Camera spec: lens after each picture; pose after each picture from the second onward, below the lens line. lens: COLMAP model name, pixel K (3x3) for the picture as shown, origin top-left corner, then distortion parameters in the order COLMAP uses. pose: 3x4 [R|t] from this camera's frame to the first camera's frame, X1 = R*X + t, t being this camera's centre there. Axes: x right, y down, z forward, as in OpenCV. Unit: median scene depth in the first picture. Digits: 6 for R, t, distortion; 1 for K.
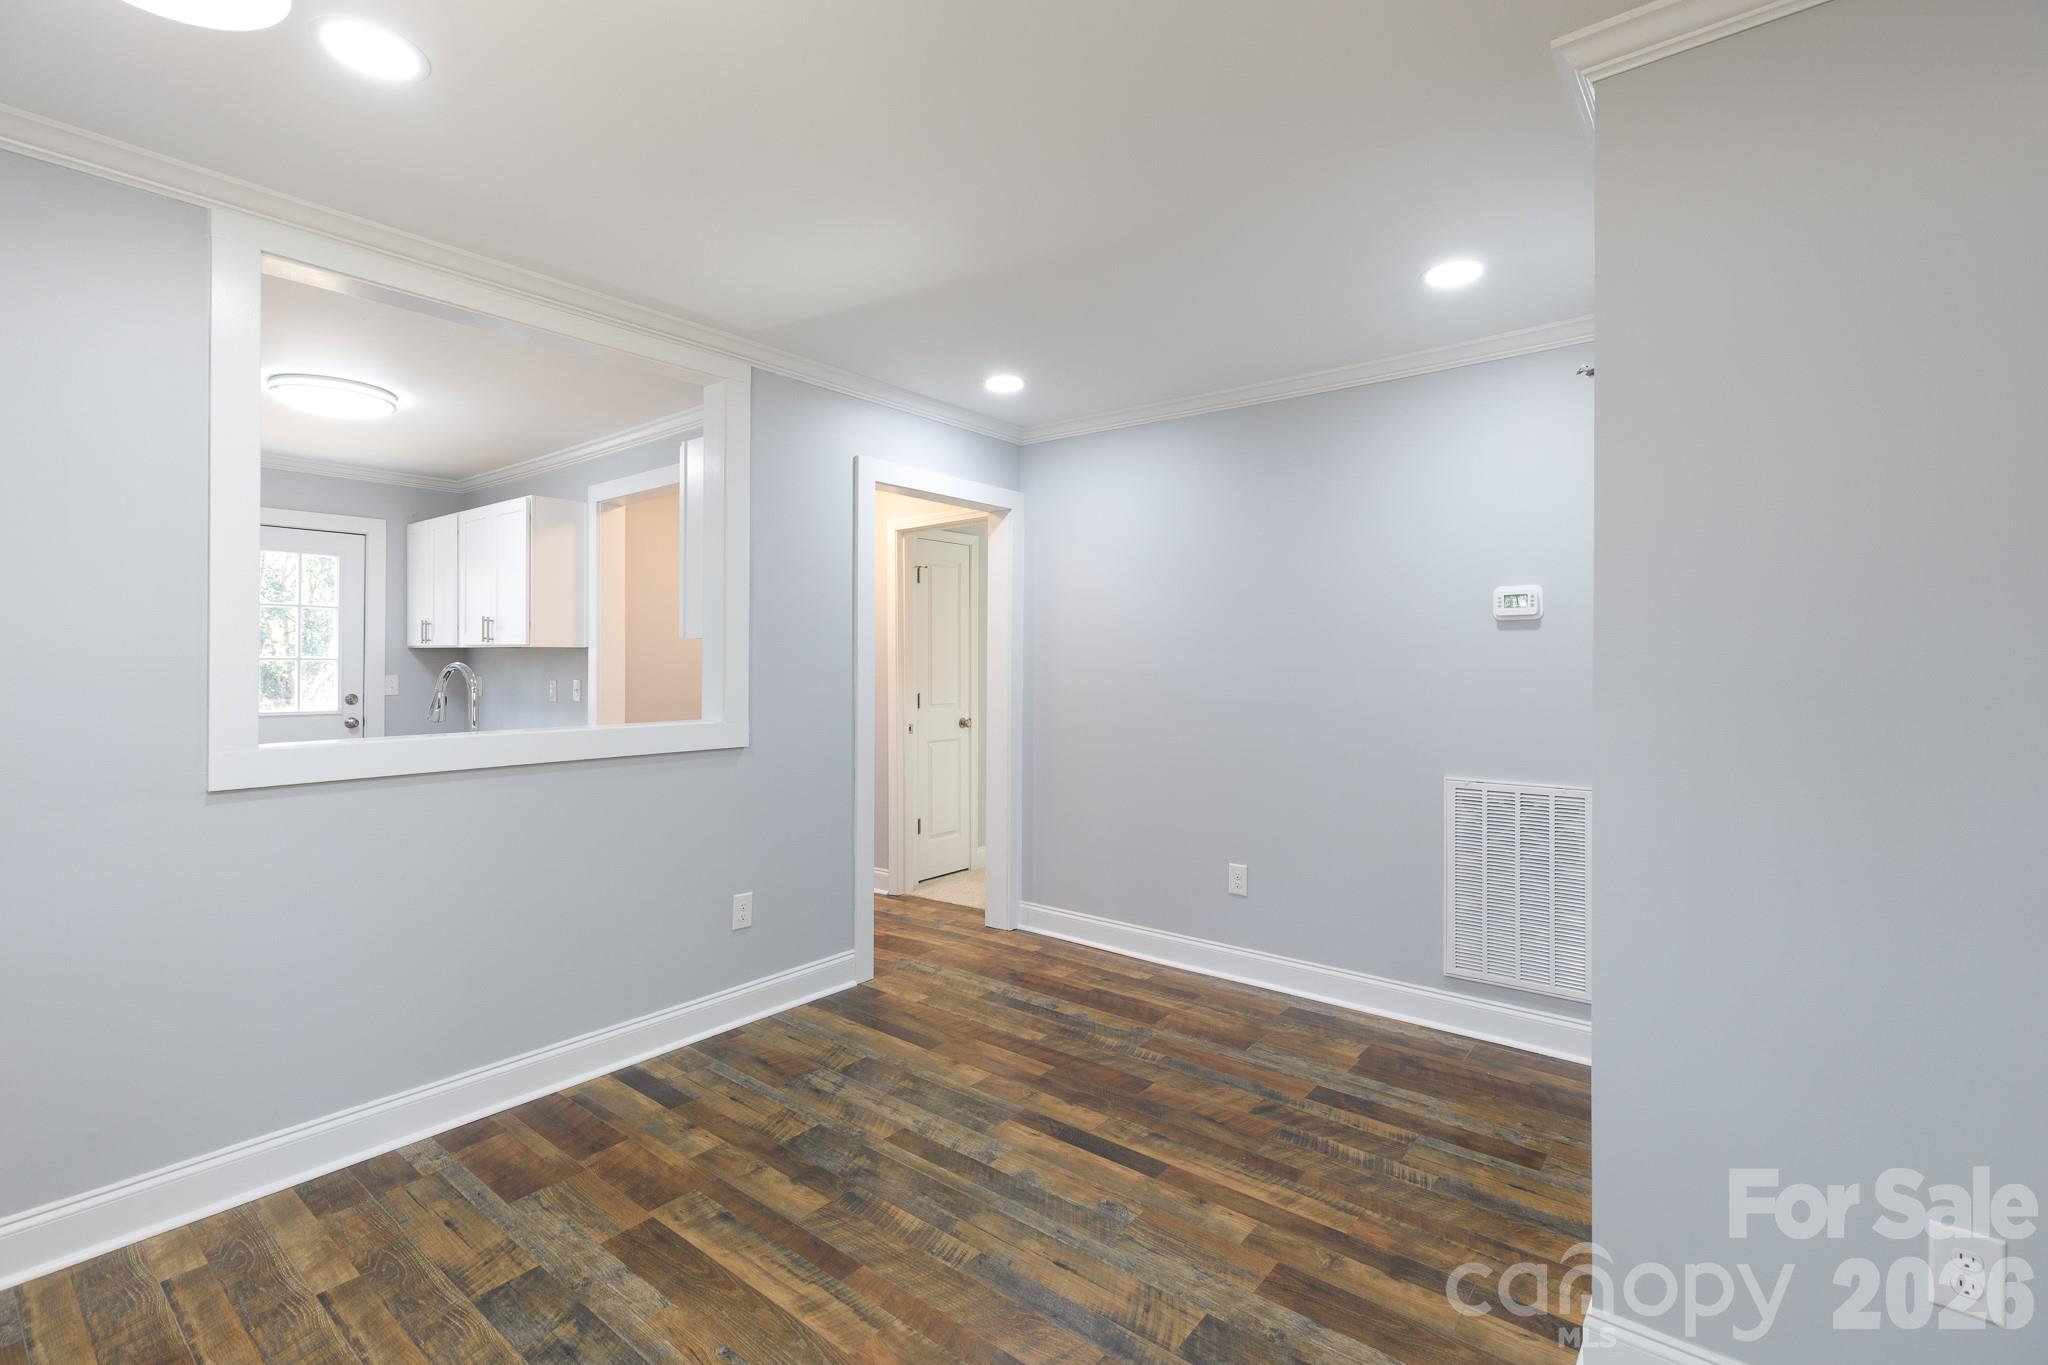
lens RADIAL K [[915.4, 0, 1017.8], [0, 915.4, 677.7], [0, 0, 1]] dist [0.009377, -0.001027]
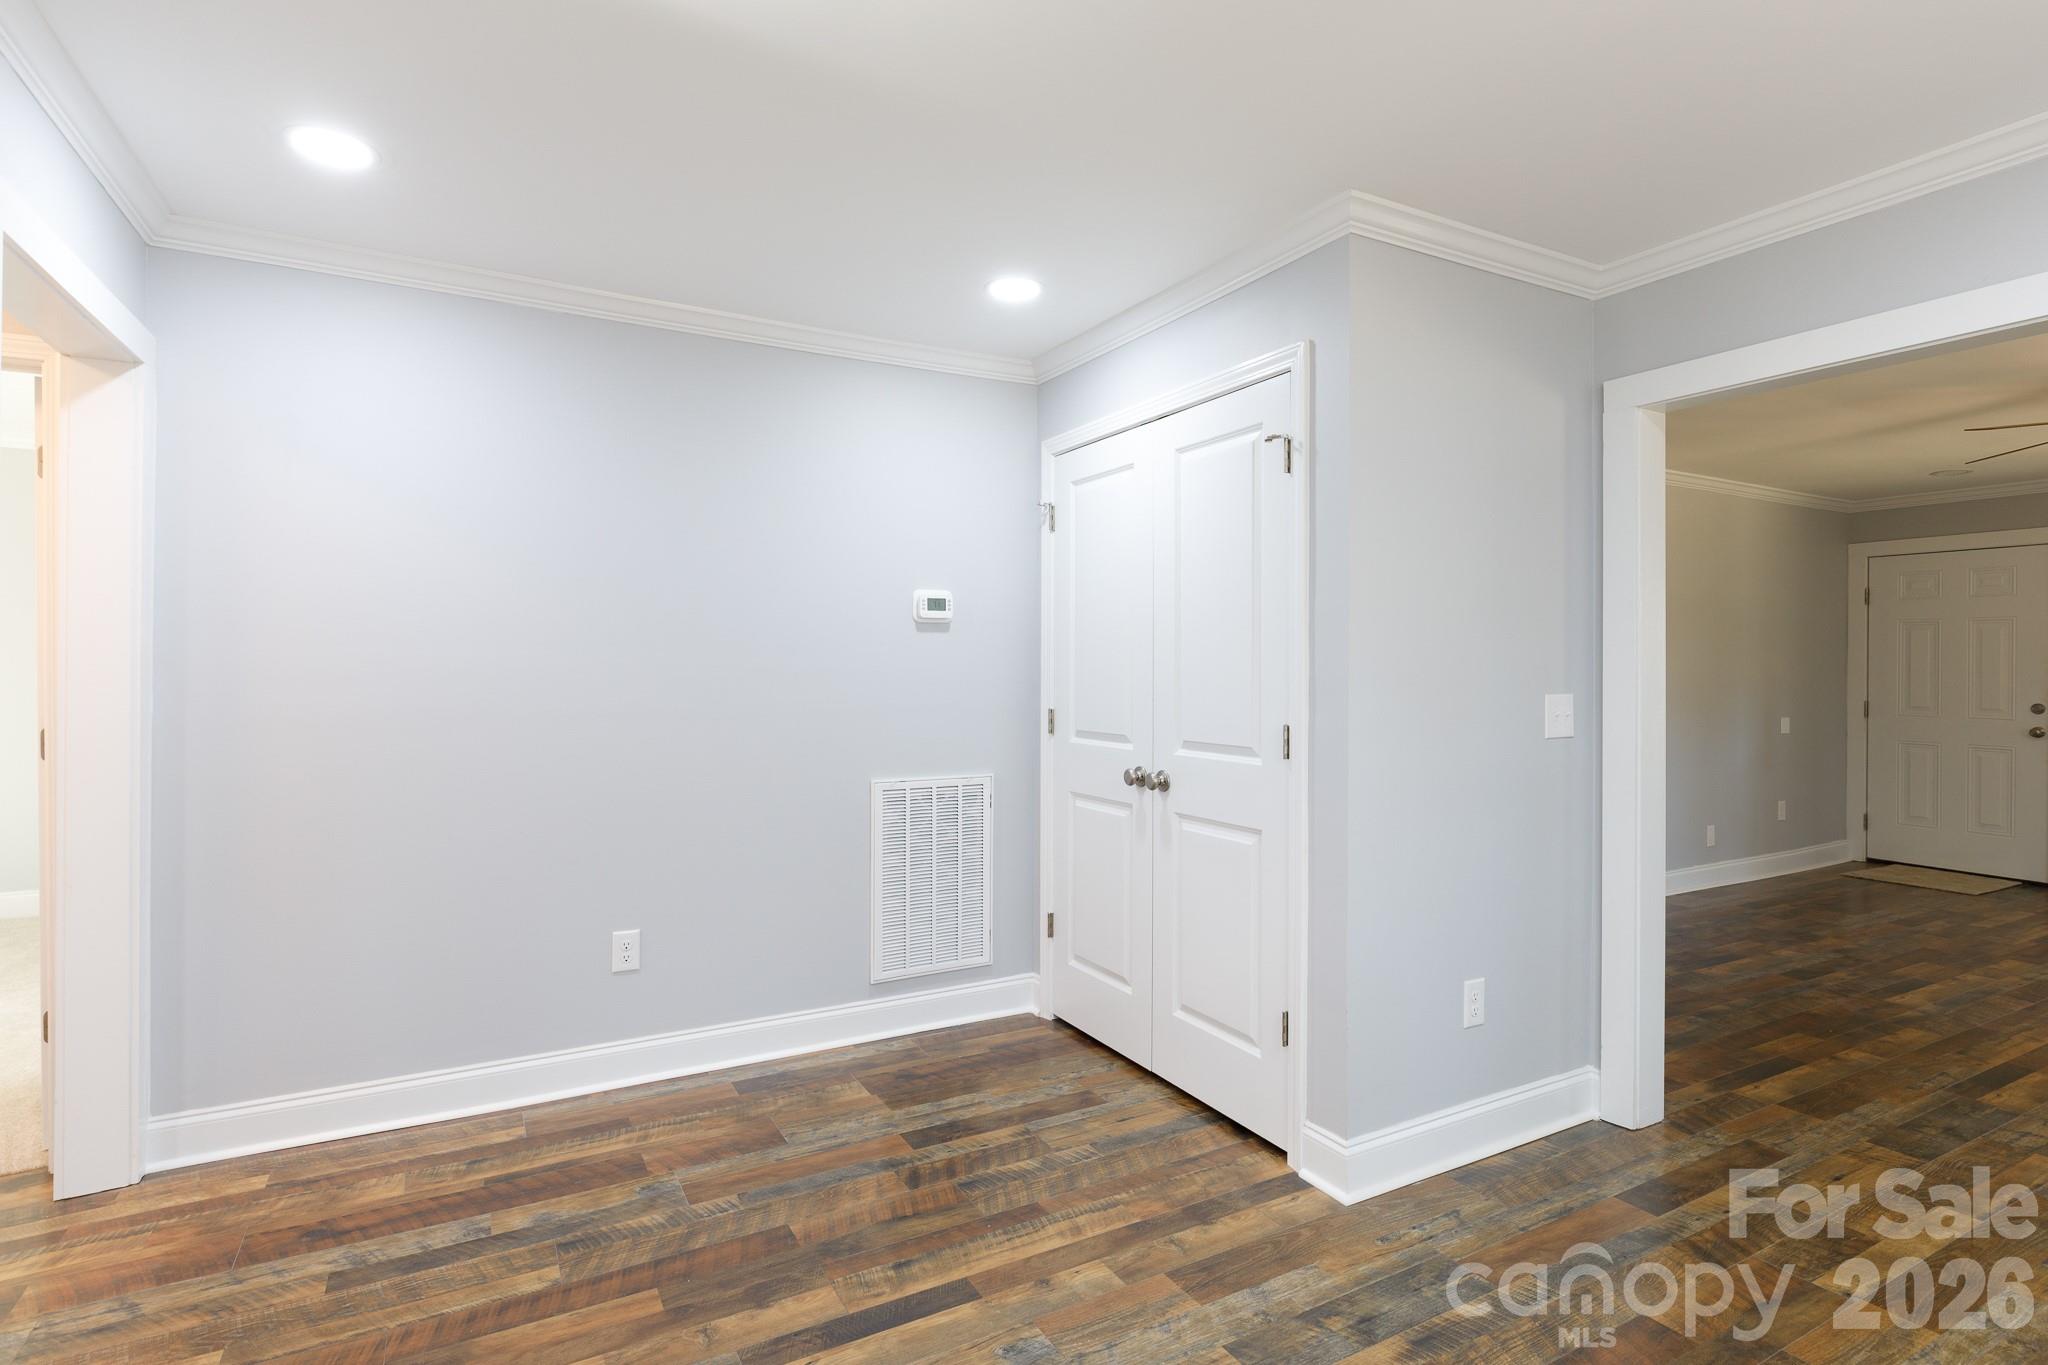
lens RADIAL K [[1008.3, 0, 1042.2], [0, 1008.3, 681.7], [0, 0, 1]] dist [-0.002606, 0.000375]
pose [[0.377008, -0.014841, 0.926091, -0.473882], [0.012473, 0.999862, 0.010945, -0.006024], [-0.926126, 0.007425, 0.377141, 0.447316]]
